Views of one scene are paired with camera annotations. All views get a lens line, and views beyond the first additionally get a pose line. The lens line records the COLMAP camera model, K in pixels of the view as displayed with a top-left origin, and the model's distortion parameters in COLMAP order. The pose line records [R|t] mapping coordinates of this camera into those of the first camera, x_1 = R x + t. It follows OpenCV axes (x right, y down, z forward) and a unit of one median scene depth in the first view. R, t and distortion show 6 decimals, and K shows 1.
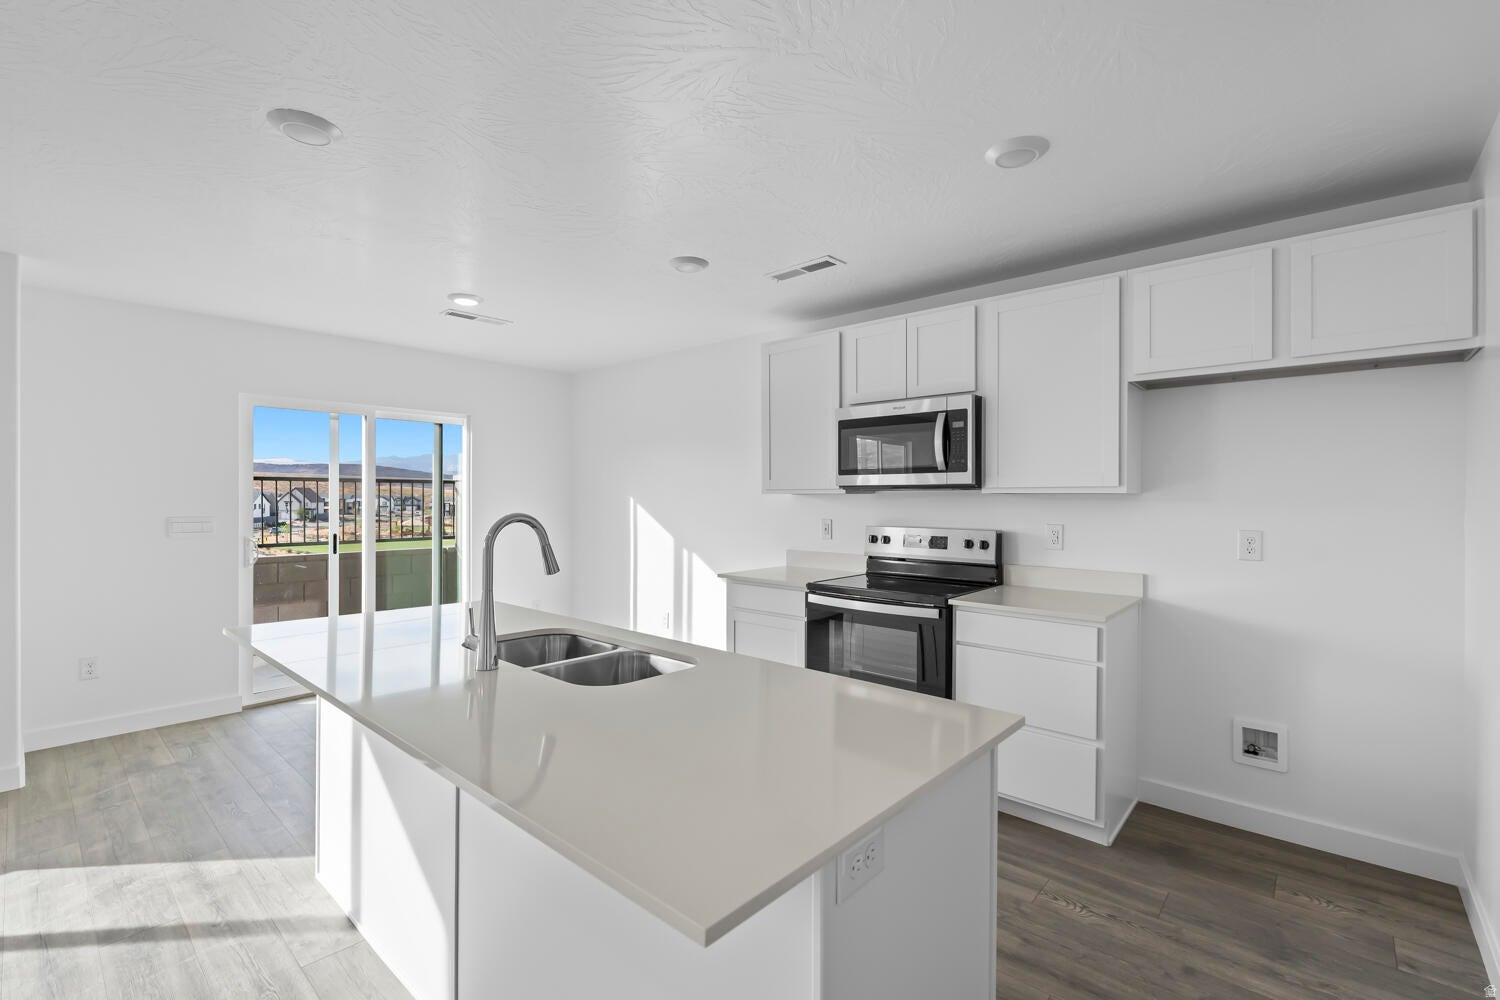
lens RADIAL K [[668.5, 0, 745.4], [0, 668.5, 496.3], [0, 0, 1]] dist [-0.001493, -0.000298]
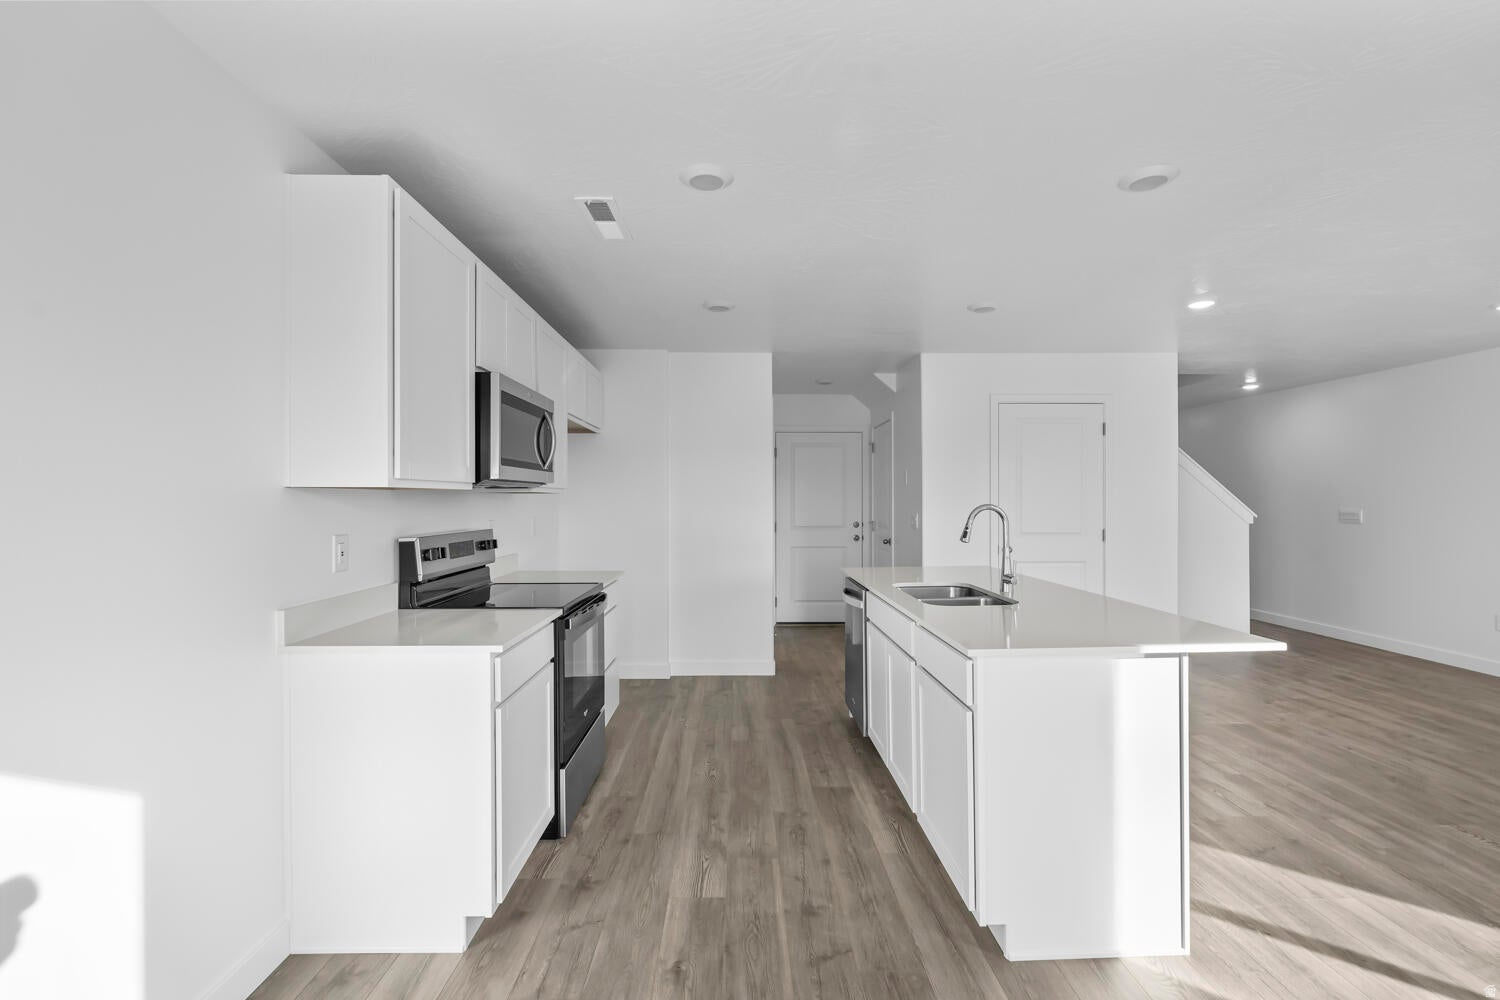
lens RADIAL K [[668.5, 0, 746.4], [0, 668.5, 499.6], [0, 0, 1]] dist [-0.001493, -0.000298]
pose [[-0.677157, -0.000472, 0.735839, -1.023496], [0.000436, 0.999999, 0.001042, 0.010534], [-0.735839, 0.001026, -0.677156, 2.270402]]
